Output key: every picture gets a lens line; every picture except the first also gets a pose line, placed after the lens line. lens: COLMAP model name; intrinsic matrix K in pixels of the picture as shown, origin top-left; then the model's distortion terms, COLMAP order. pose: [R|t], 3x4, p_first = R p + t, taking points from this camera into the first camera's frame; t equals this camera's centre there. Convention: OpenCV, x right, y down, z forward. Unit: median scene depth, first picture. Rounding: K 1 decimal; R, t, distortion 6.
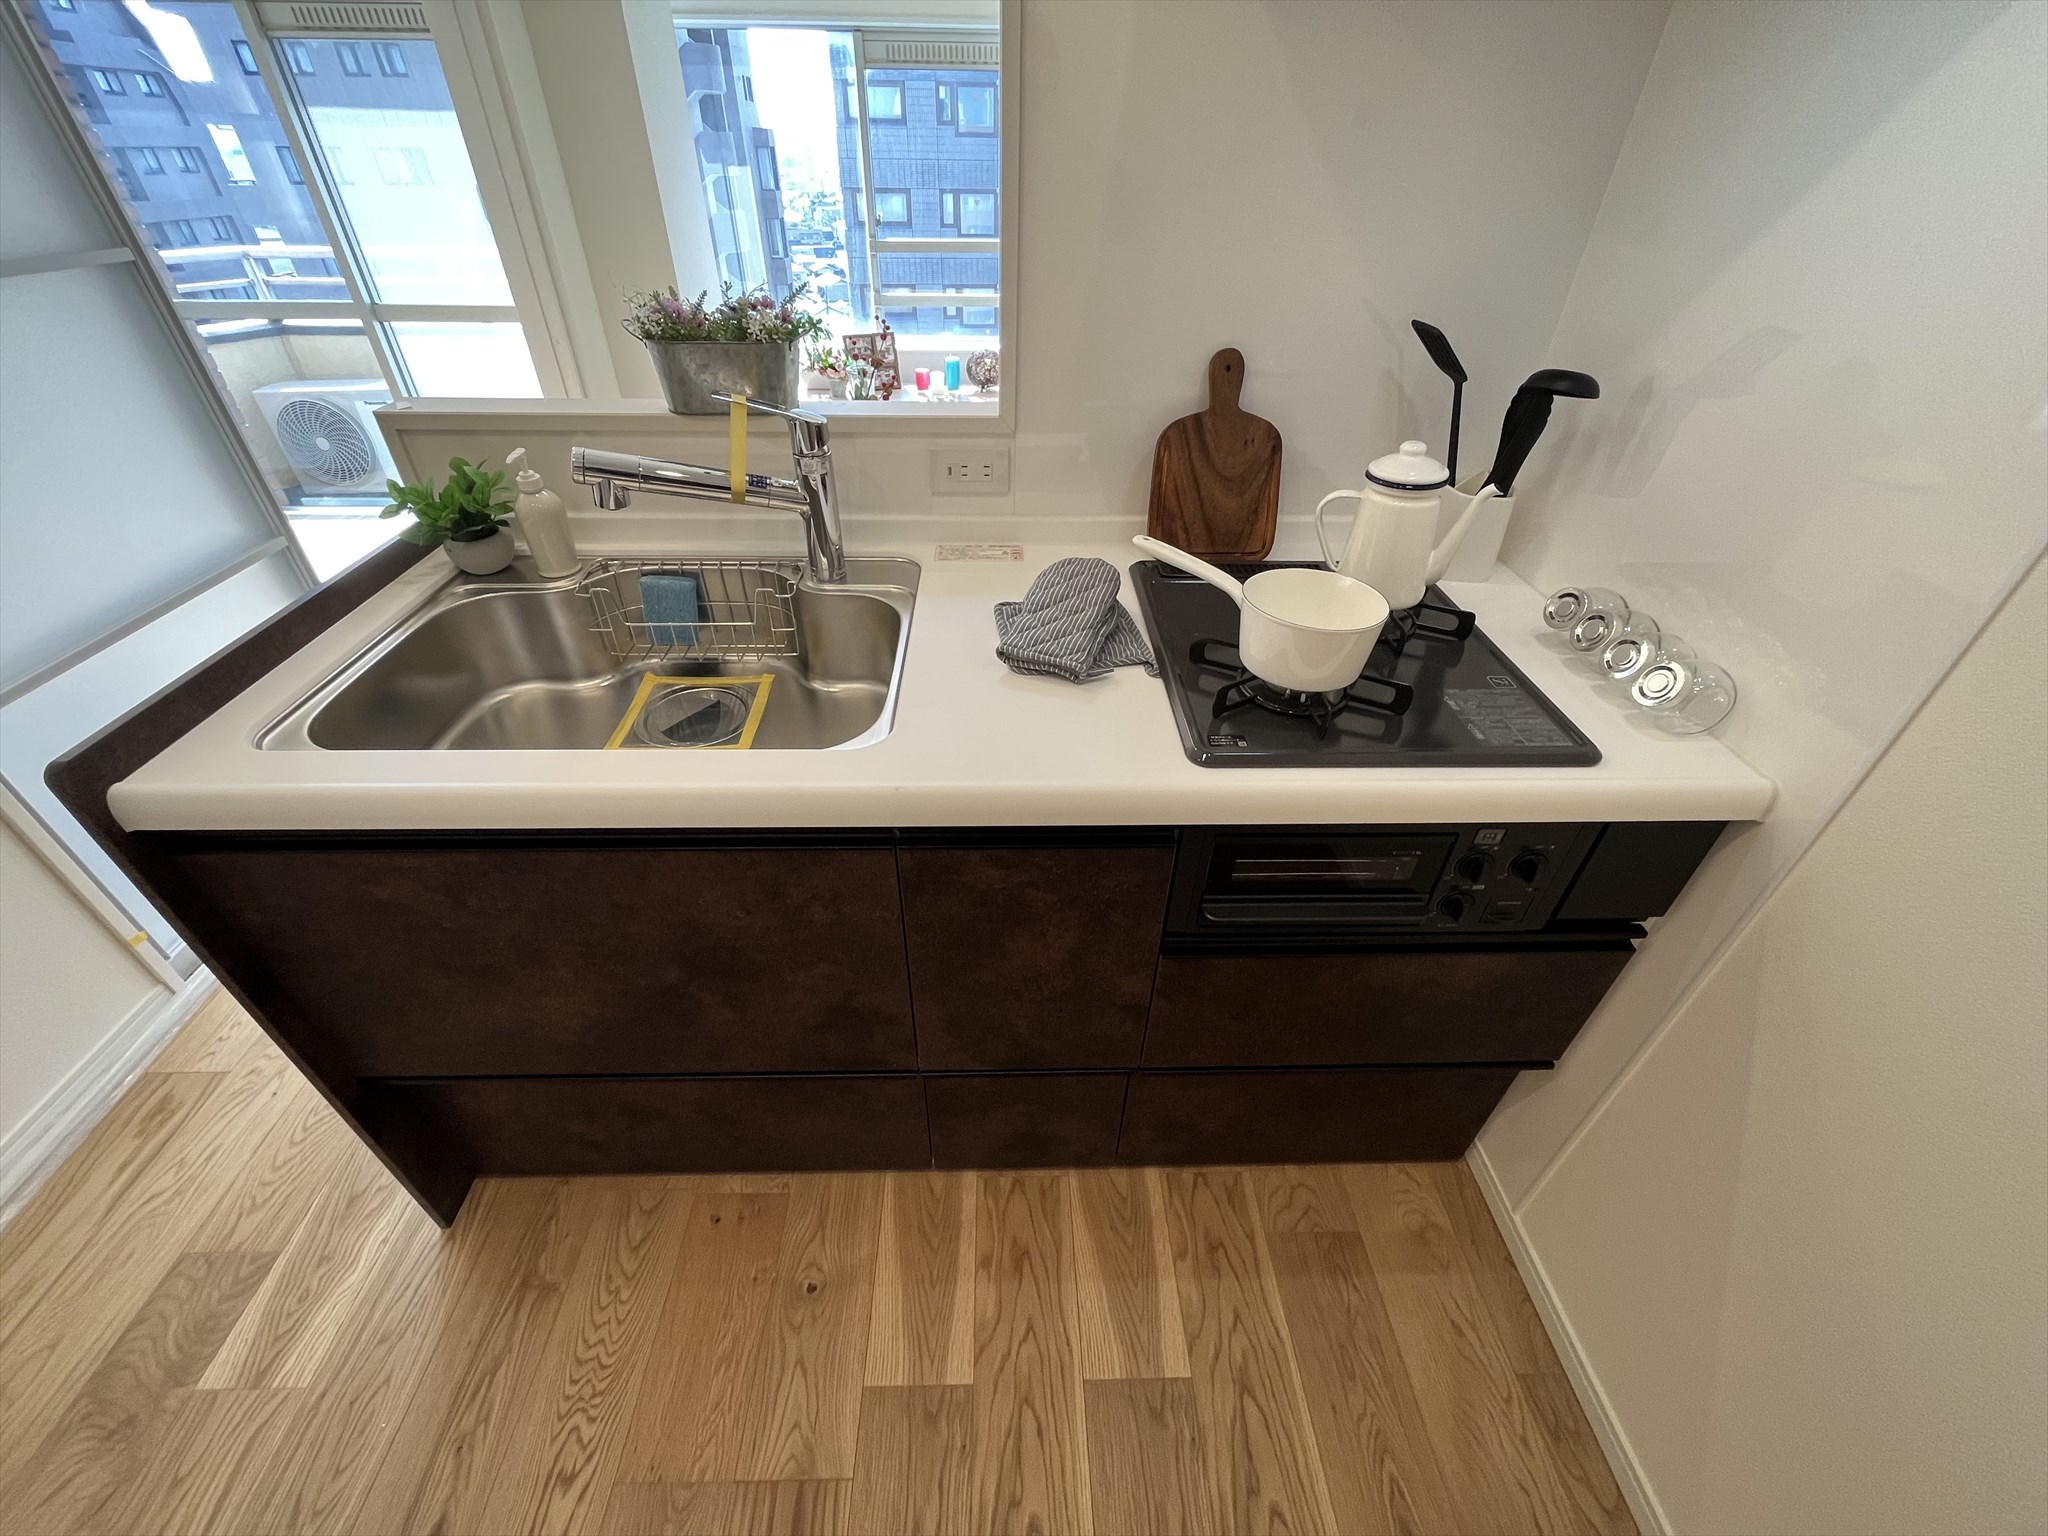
lens RADIAL K [[824.4, 0, 1016.6], [0, 824.4, 769.0], [0, 0, 1]] dist [-0.002595, -0.000219]
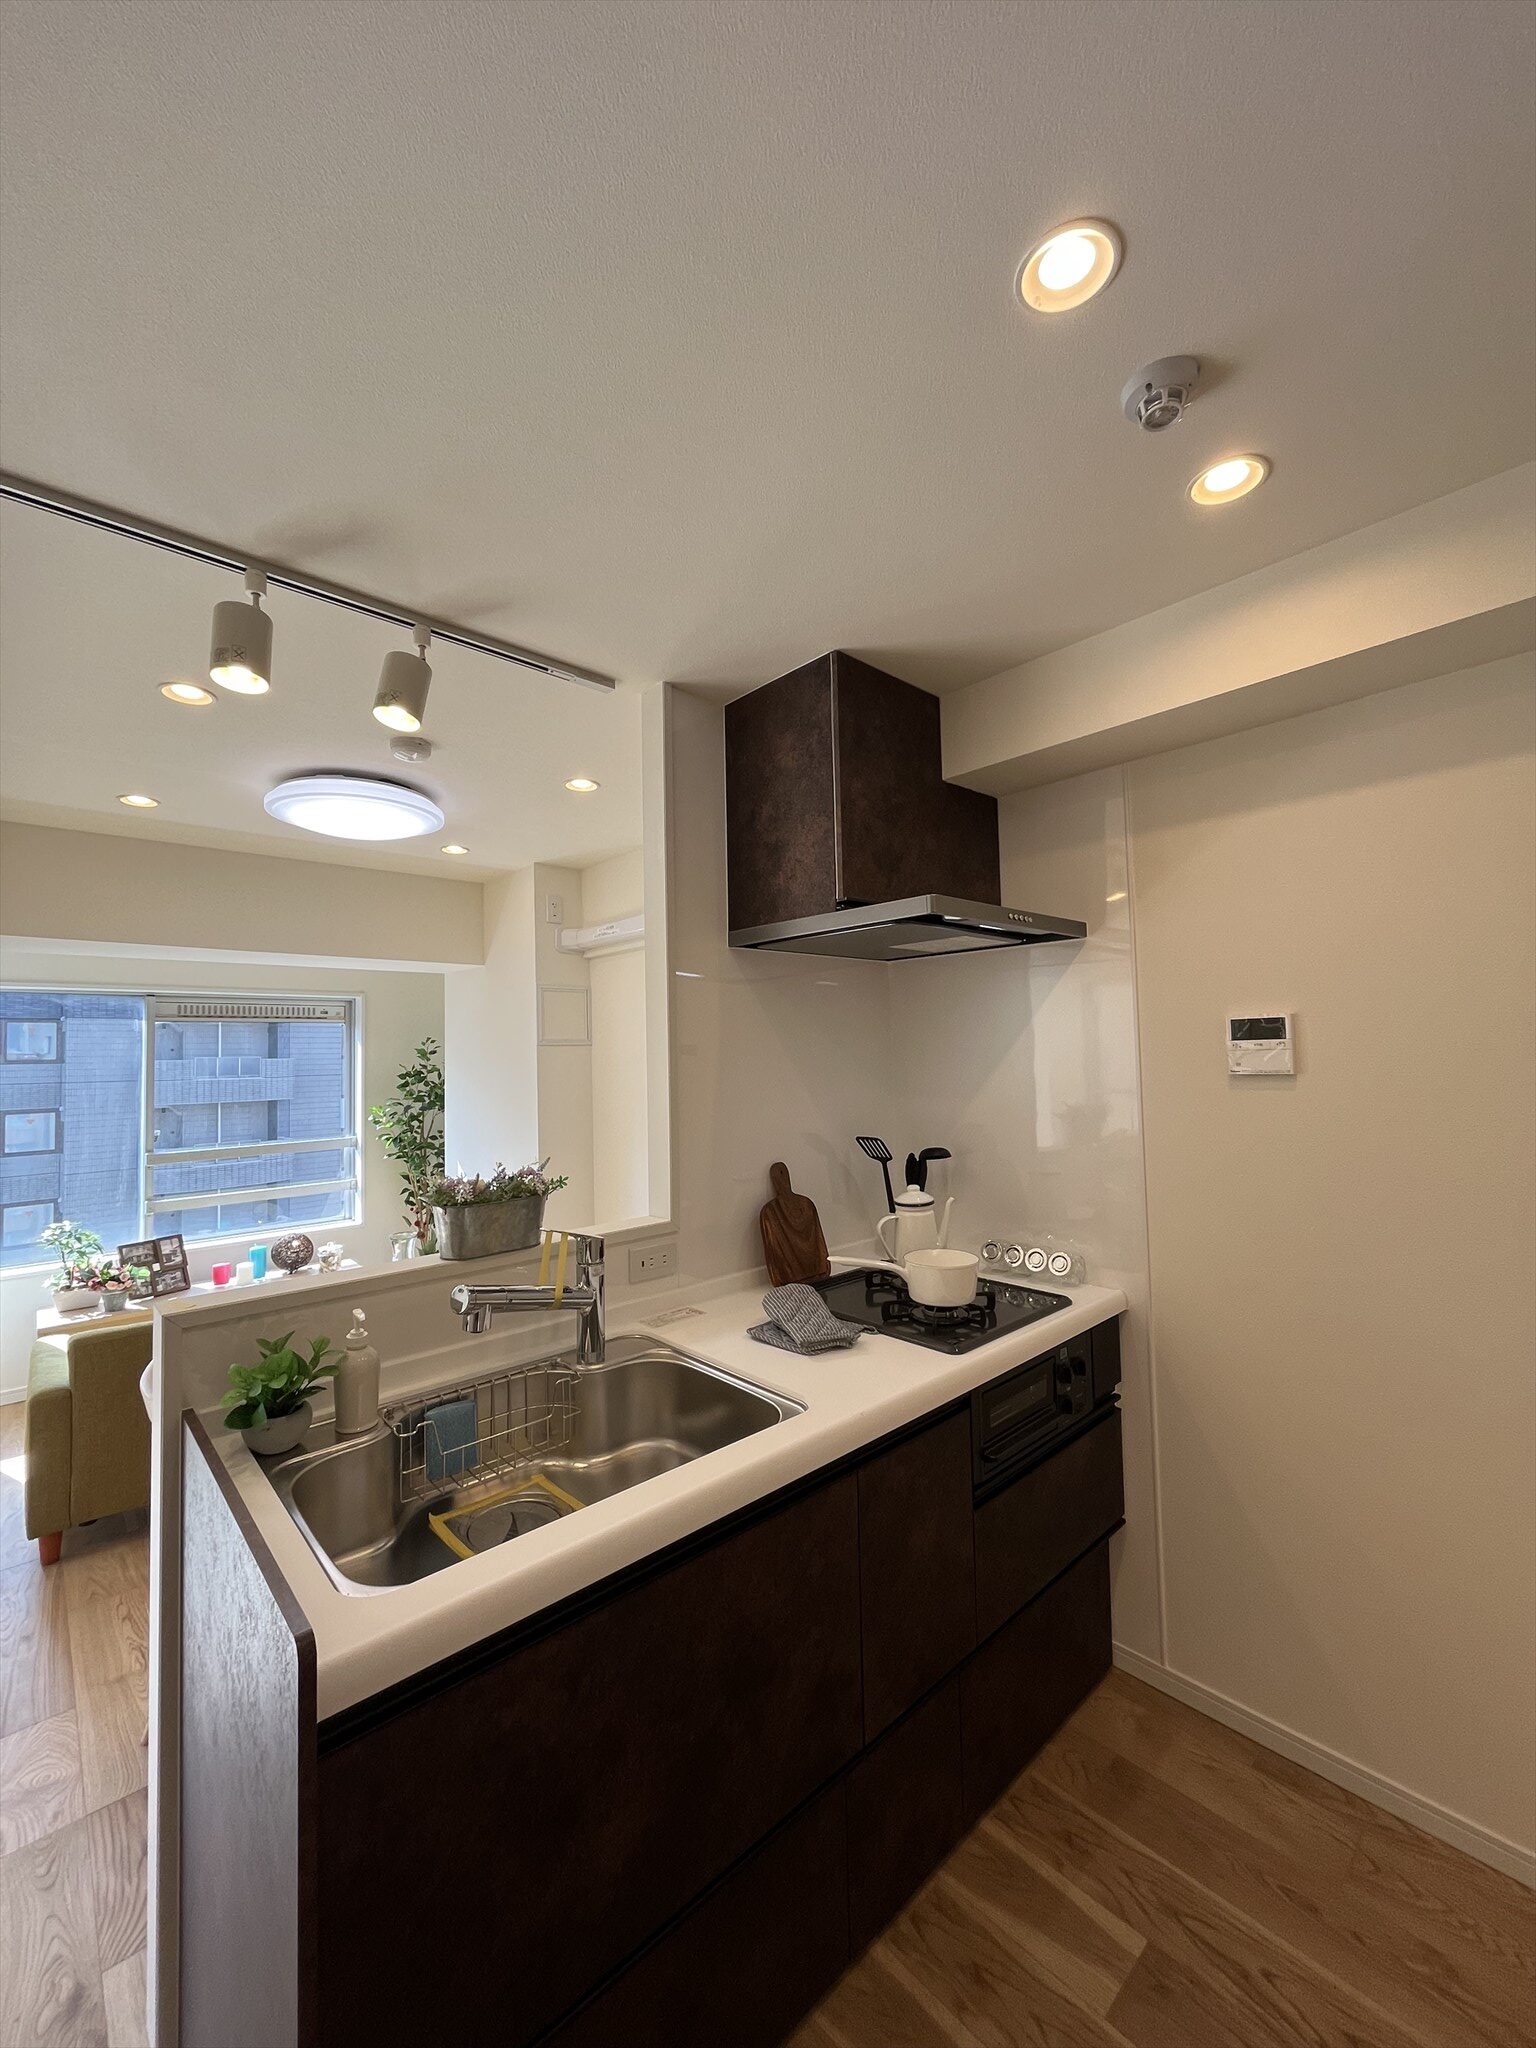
lens RADIAL K [[824.4, 0, 771.6], [0, 824.4, 1013.7], [0, 0, 1]] dist [-0.002595, -0.000219]
pose [[0.750205, 0.001432, 0.661203, -0.855820], [0.424300, 0.765904, -0.483073, 0.081716], [-0.507110, 0.642953, 0.573978, -0.190406]]
